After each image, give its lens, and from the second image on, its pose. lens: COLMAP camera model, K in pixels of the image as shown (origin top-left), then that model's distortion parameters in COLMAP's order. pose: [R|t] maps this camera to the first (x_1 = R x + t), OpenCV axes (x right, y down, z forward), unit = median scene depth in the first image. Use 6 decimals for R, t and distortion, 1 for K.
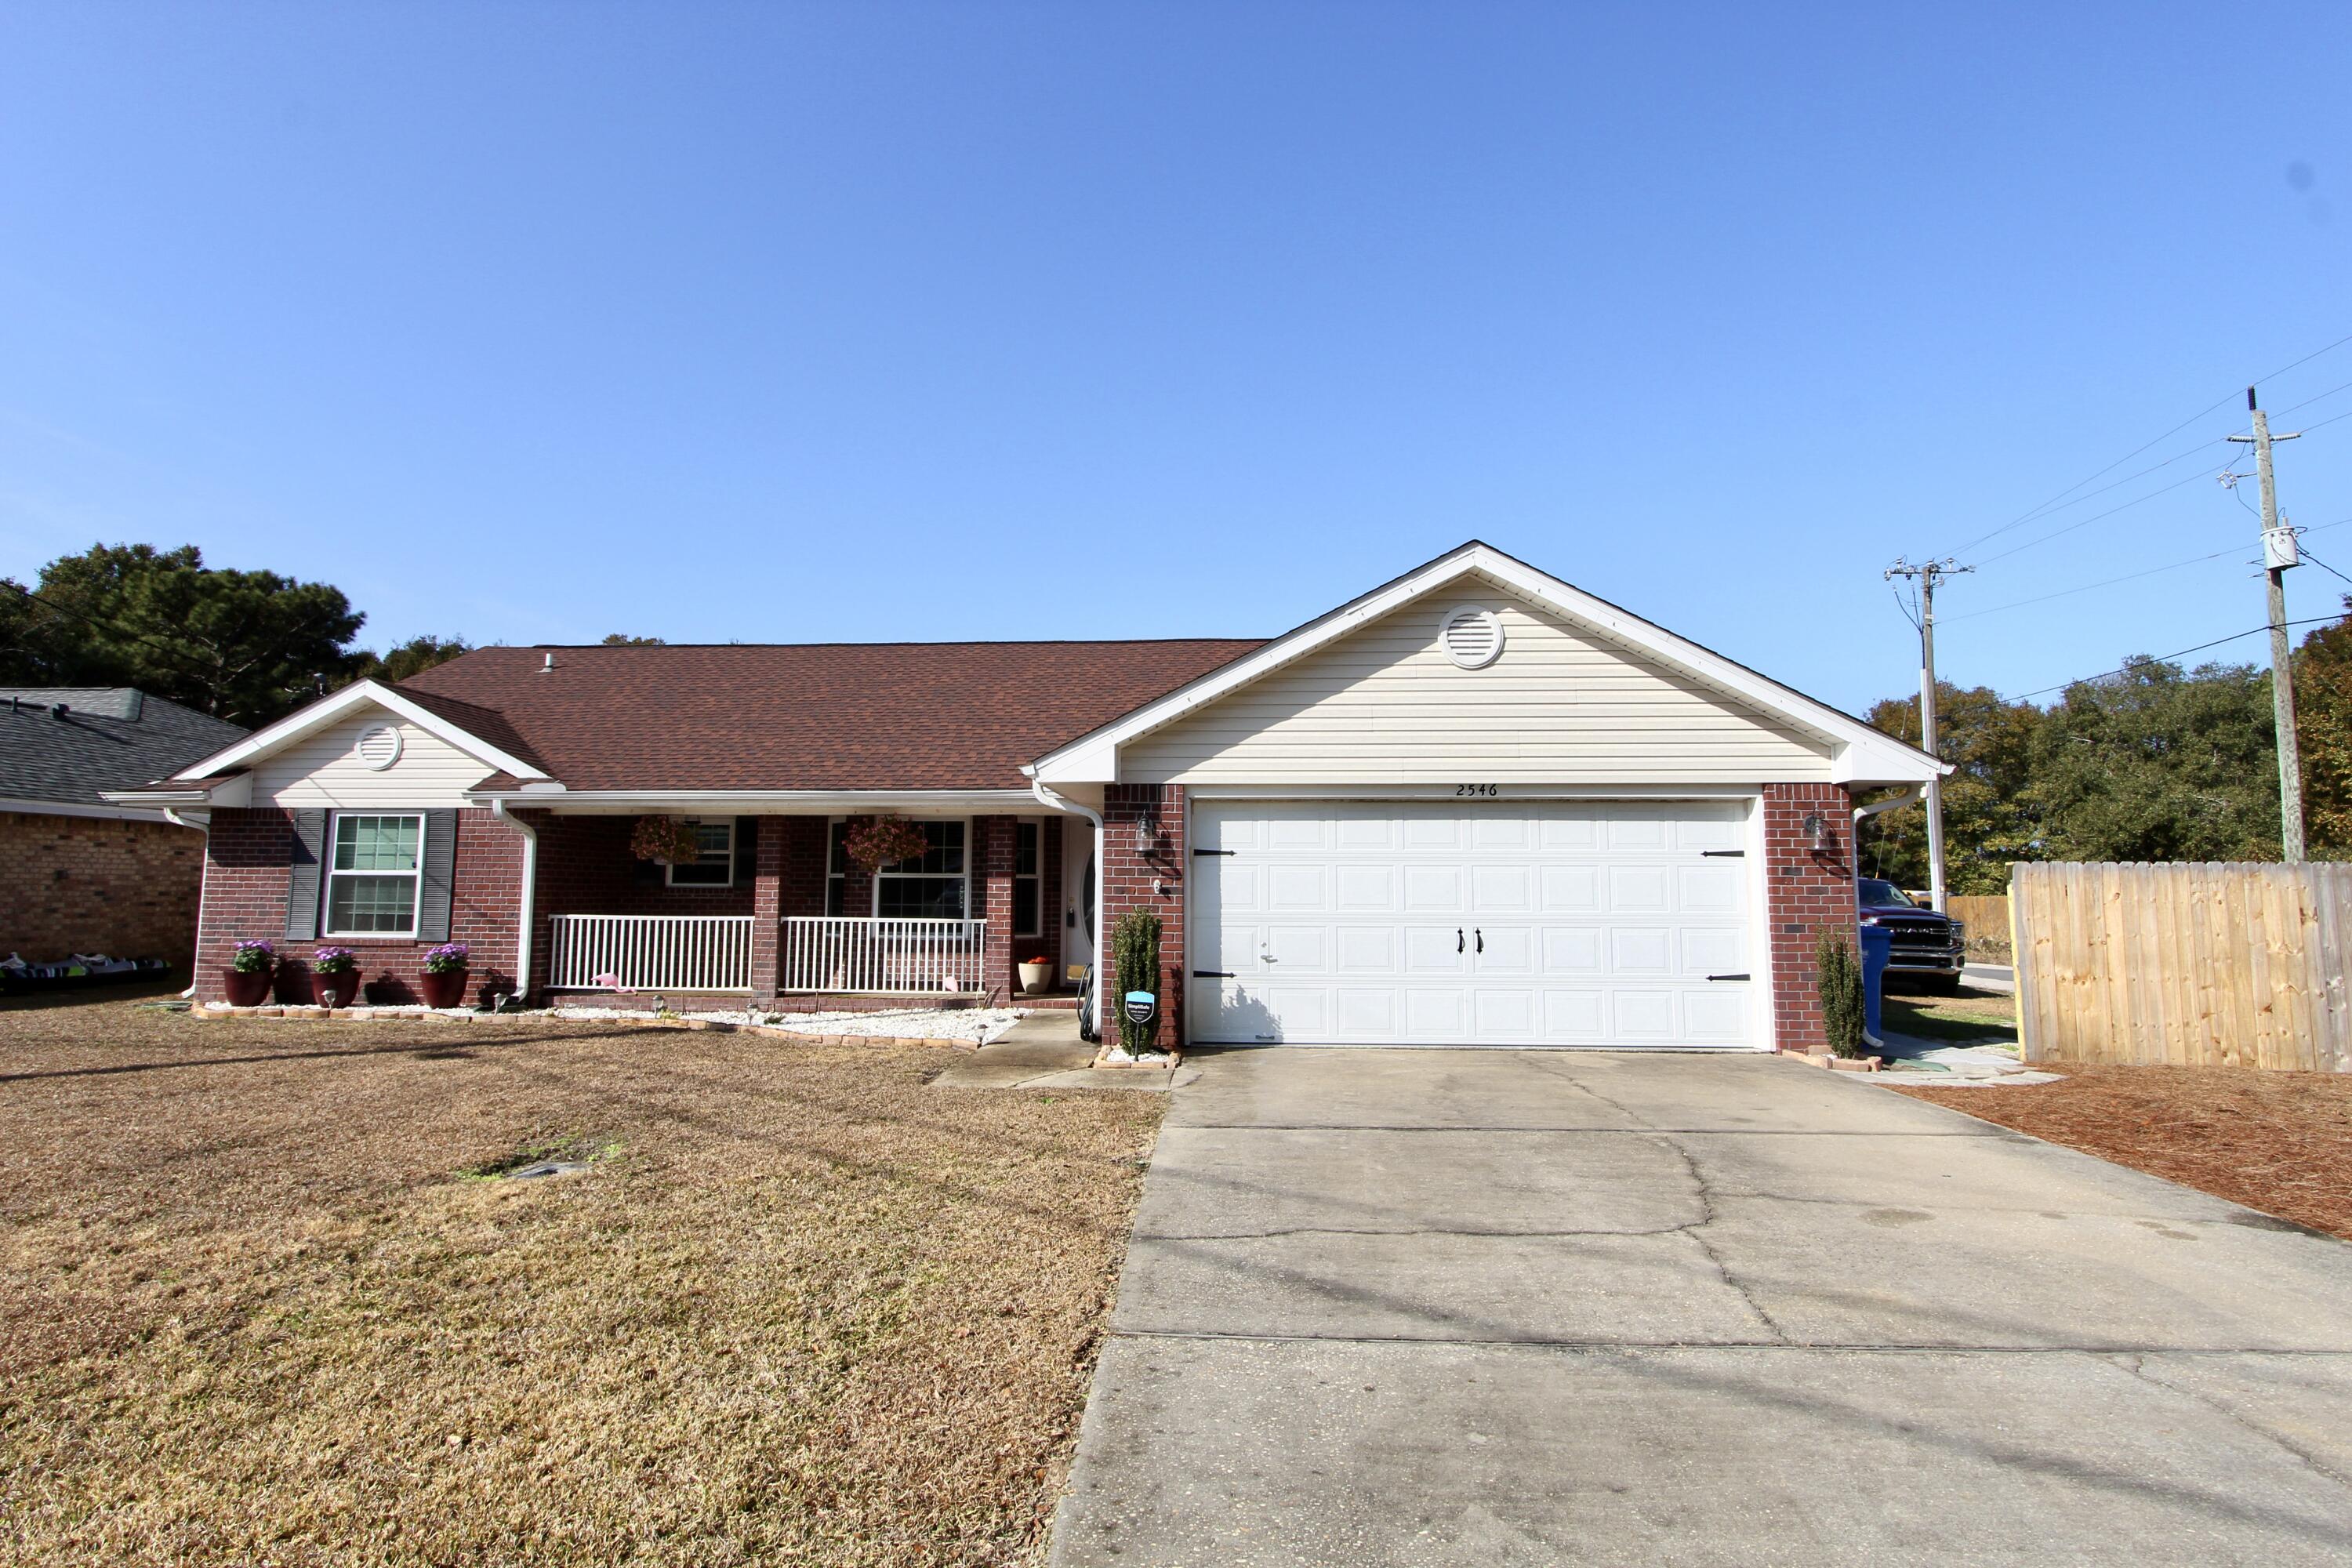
lens RADIAL K [[1080.5, 0, 1167.9], [0, 1080.5, 784.6], [0, 0, 1]] dist [-0.020482, 0.003154]
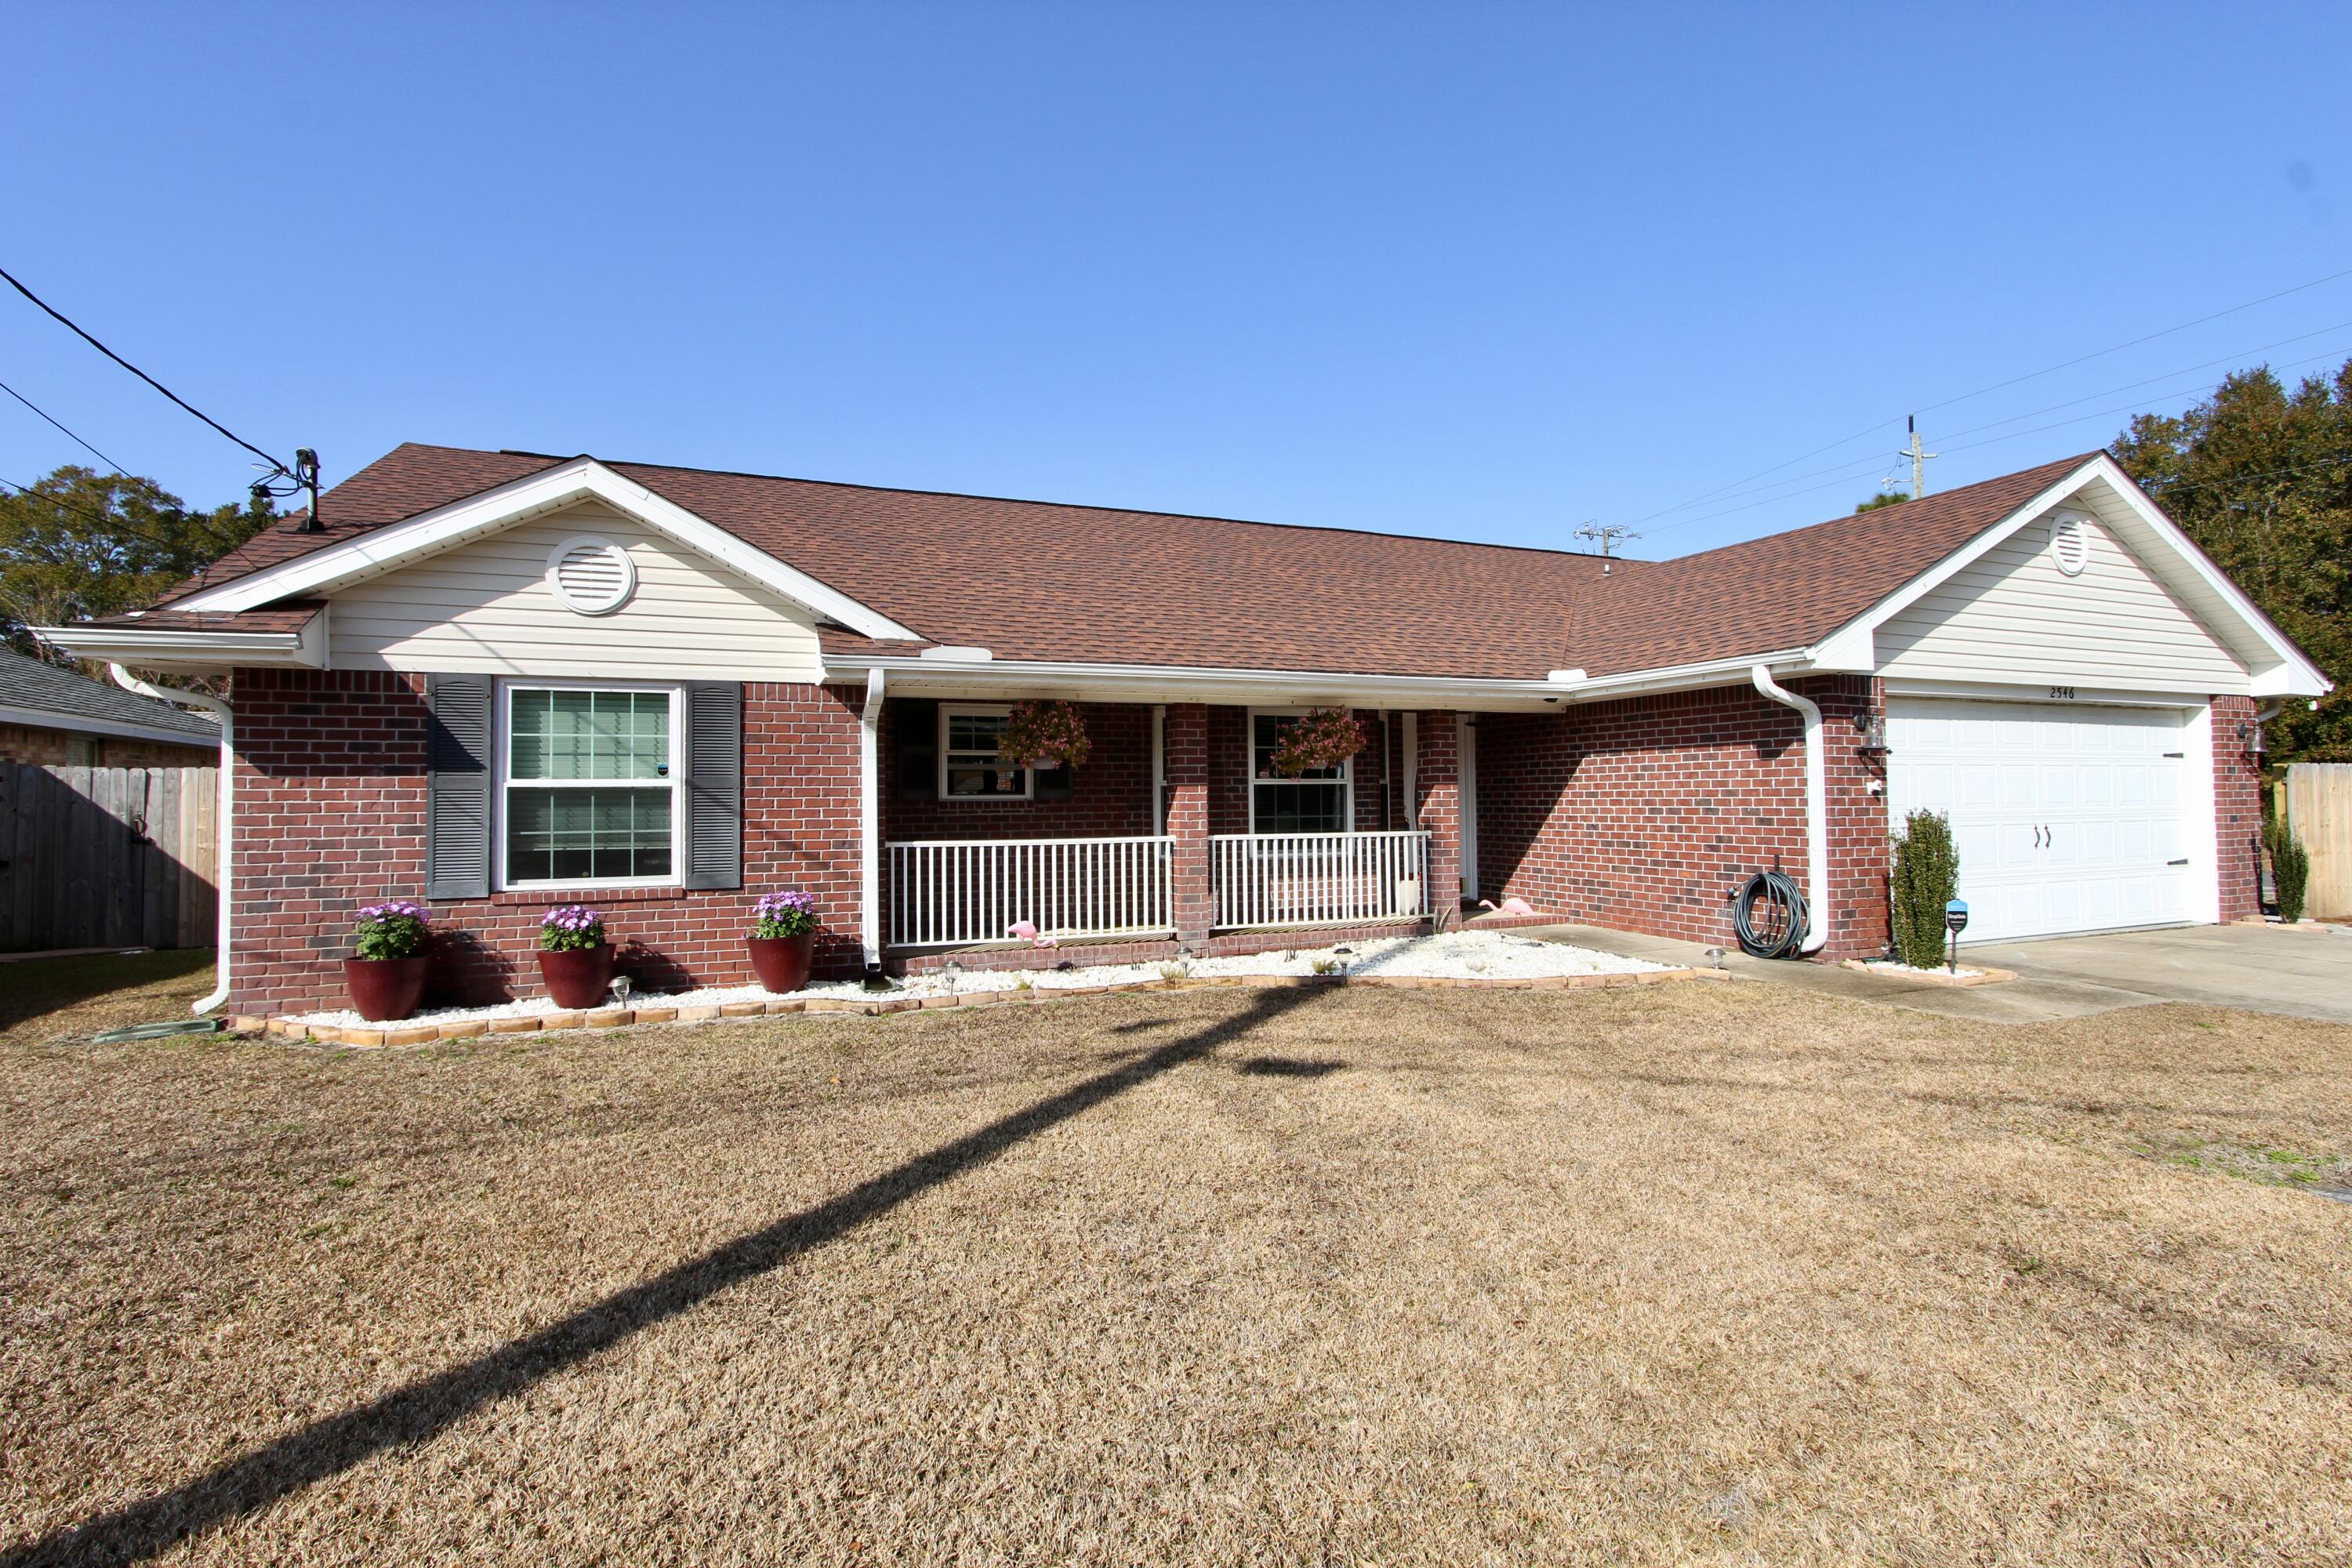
lens RADIAL K [[1080.5, 0, 1174.0], [0, 1080.5, 779.6], [0, 0, 1]] dist [-0.020482, 0.003154]
pose [[0.910223, -0.006105, 0.414073, -0.695547], [-0.026109, 0.997056, 0.072095, 0.027330], [-0.413294, -0.076434, 0.907384, 0.306452]]
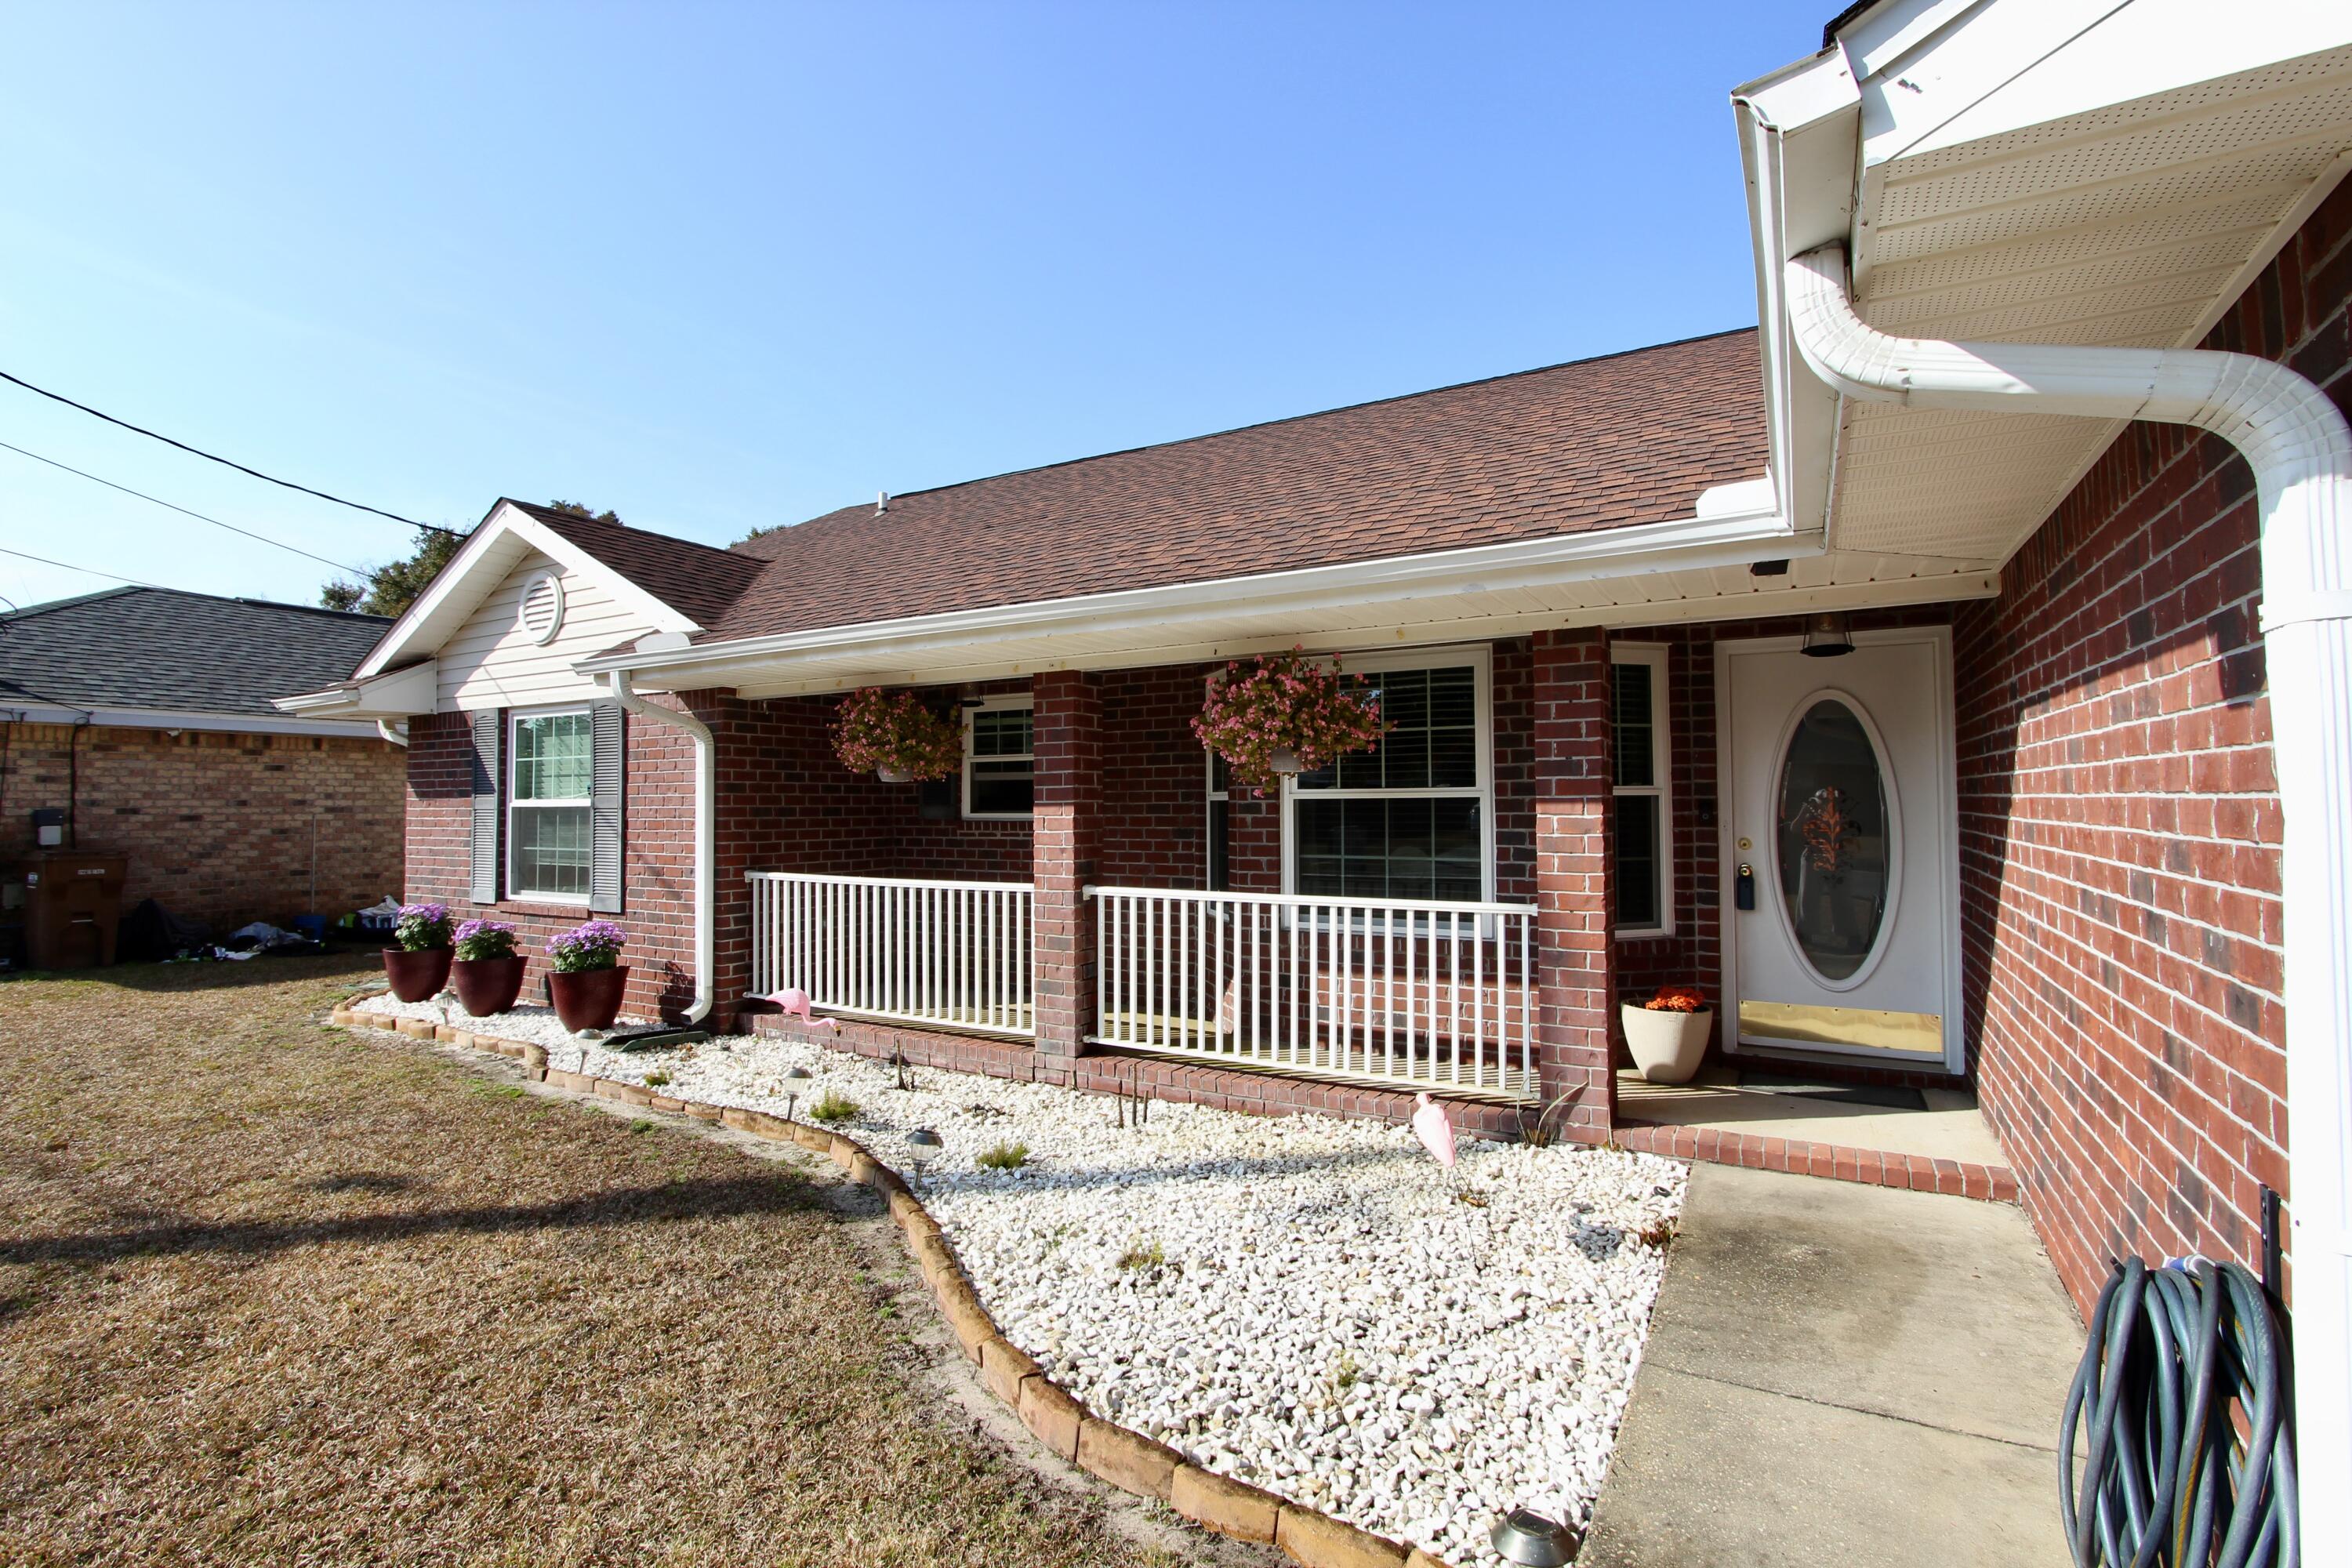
lens RADIAL K [[1080.5, 0, 1181.6], [0, 1080.5, 764.2], [0, 0, 1]] dist [-0.020482, 0.003154]
pose [[0.888818, -0.027175, -0.457454, -0.102637], [0.055697, 0.997246, 0.048977, 0.048388], [0.454863, -0.069011, 0.887883, 0.599313]]
